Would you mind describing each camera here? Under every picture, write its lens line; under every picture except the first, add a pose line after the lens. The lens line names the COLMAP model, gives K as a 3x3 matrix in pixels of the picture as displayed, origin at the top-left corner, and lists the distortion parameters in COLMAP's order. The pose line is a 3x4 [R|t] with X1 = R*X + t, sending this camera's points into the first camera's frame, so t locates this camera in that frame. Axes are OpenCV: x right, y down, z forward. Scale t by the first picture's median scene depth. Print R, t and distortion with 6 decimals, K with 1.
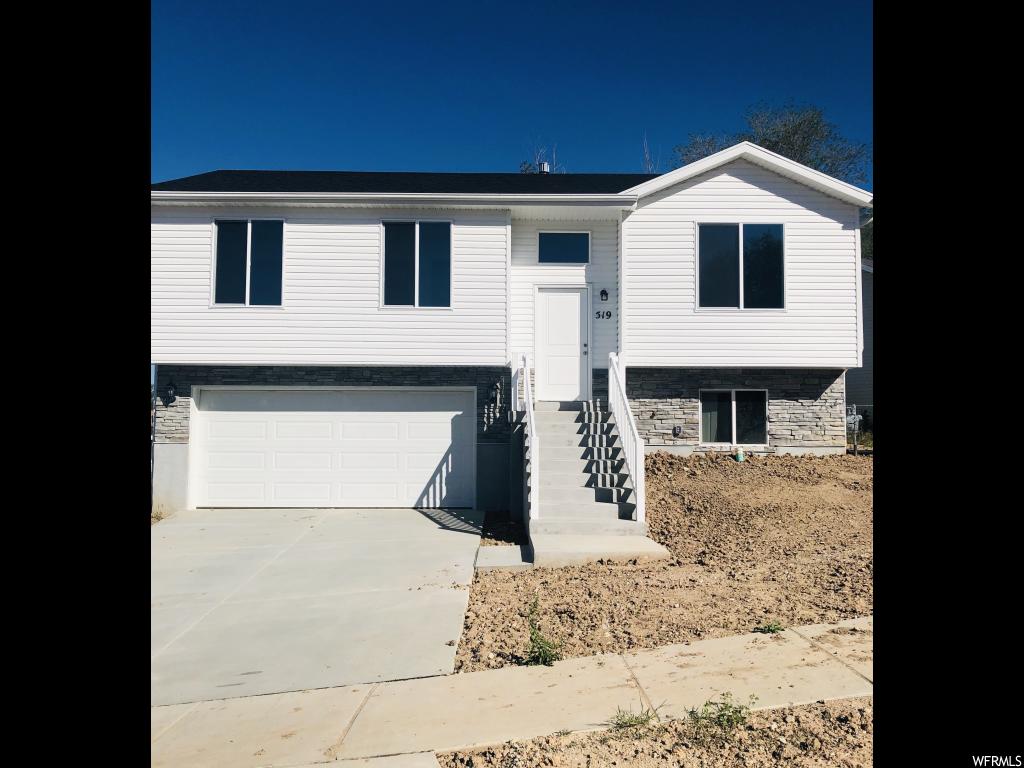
lens RADIAL K [[656.5, 0, 518.2], [0, 656.5, 368.4], [0, 0, 1]] dist [0.038952, 0.000093]
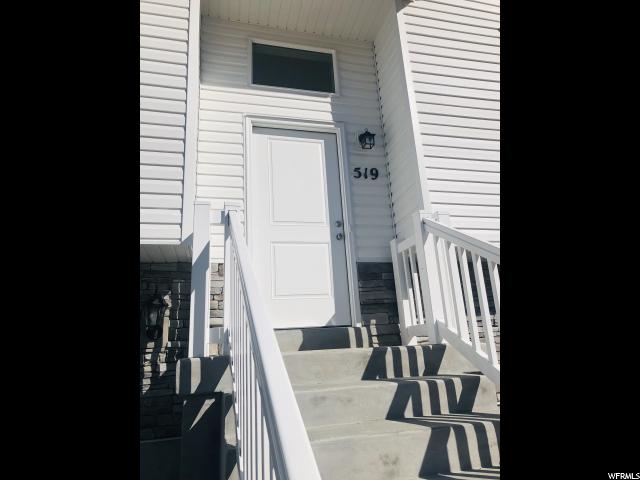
lens RADIAL K [[410.3, 0, 323.9], [0, 410.3, 230.2], [0, 0, 1]] dist [0.038952, 0.000093]
pose [[0.970508, 0.009202, 0.240893, 0.005906], [0.040744, 0.978634, -0.201534, 0.040536], [-0.237601, 0.205405, 0.949397, 0.680737]]
